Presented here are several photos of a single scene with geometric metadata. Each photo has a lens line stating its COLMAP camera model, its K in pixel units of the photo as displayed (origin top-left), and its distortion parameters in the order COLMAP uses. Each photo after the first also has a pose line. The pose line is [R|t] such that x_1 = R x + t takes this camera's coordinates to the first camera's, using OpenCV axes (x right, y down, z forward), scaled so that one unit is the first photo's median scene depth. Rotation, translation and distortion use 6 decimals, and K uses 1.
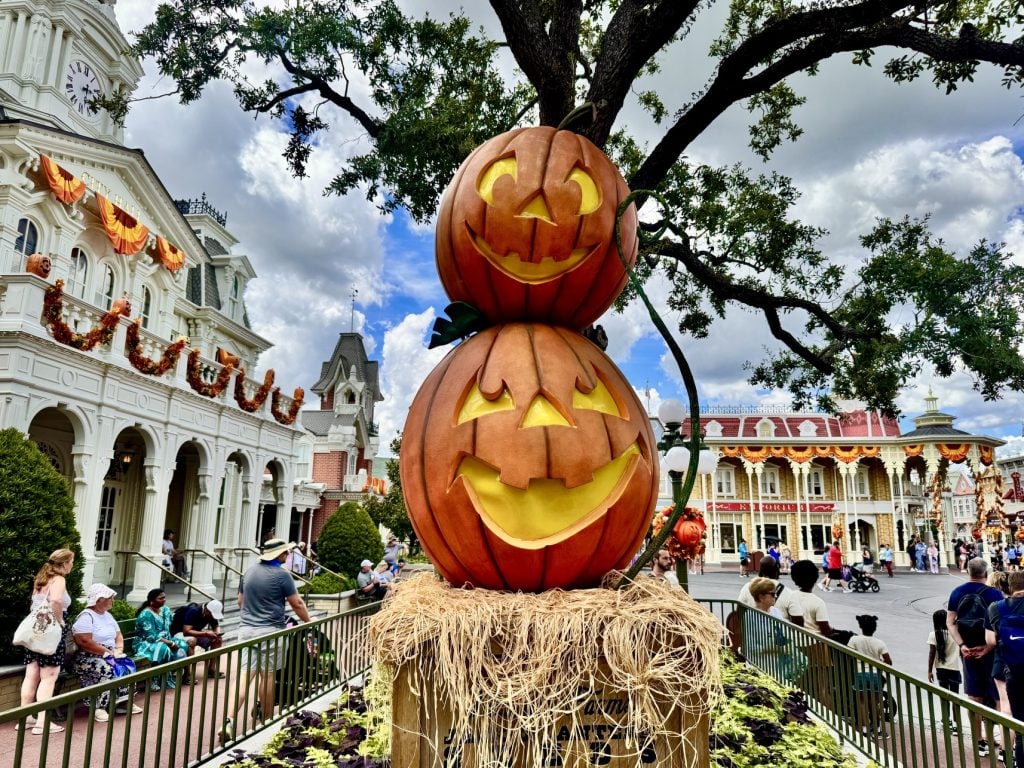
lens RADIAL K [[750.8, 0, 512.0], [0, 750.8, 384.0], [0, 0, 1]] dist [-0.000009, -0.003780]
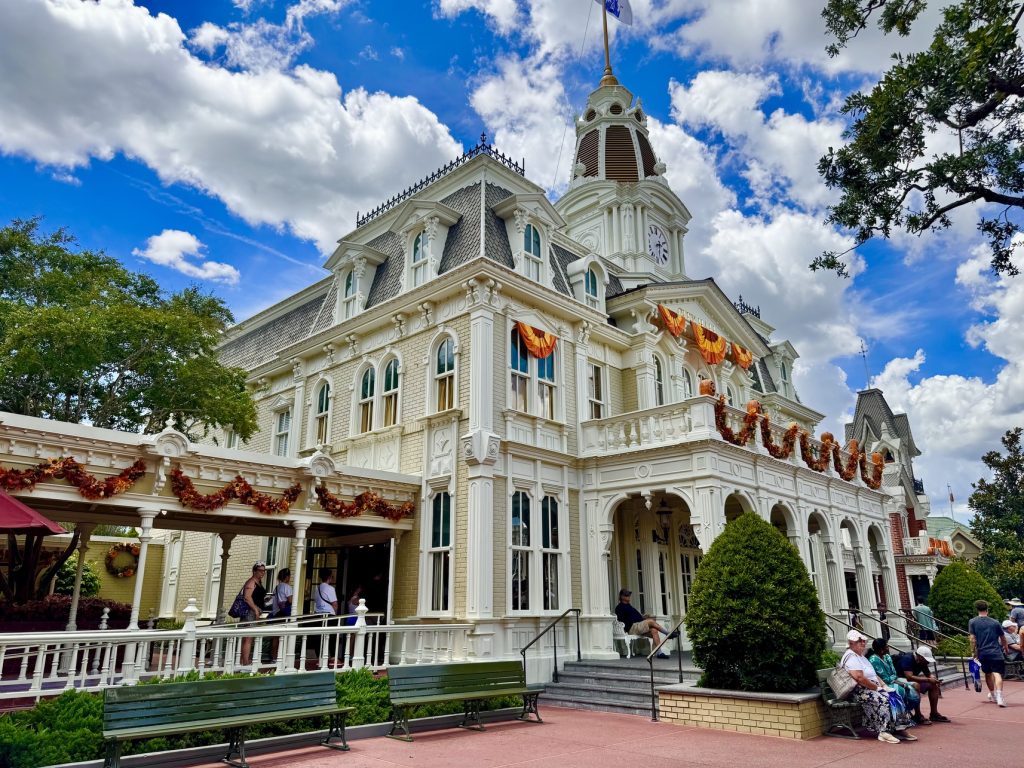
lens RADIAL K [[722.9, 0, 512.0], [0, 722.9, 384.0], [0, 0, 1]] dist [0.072812, -0.108171]
pose [[0.782438, -0.199823, -0.589798, -0.095671], [0.140467, 0.979343, -0.145453, -0.017637], [0.606679, 0.030961, 0.794344, -0.156676]]
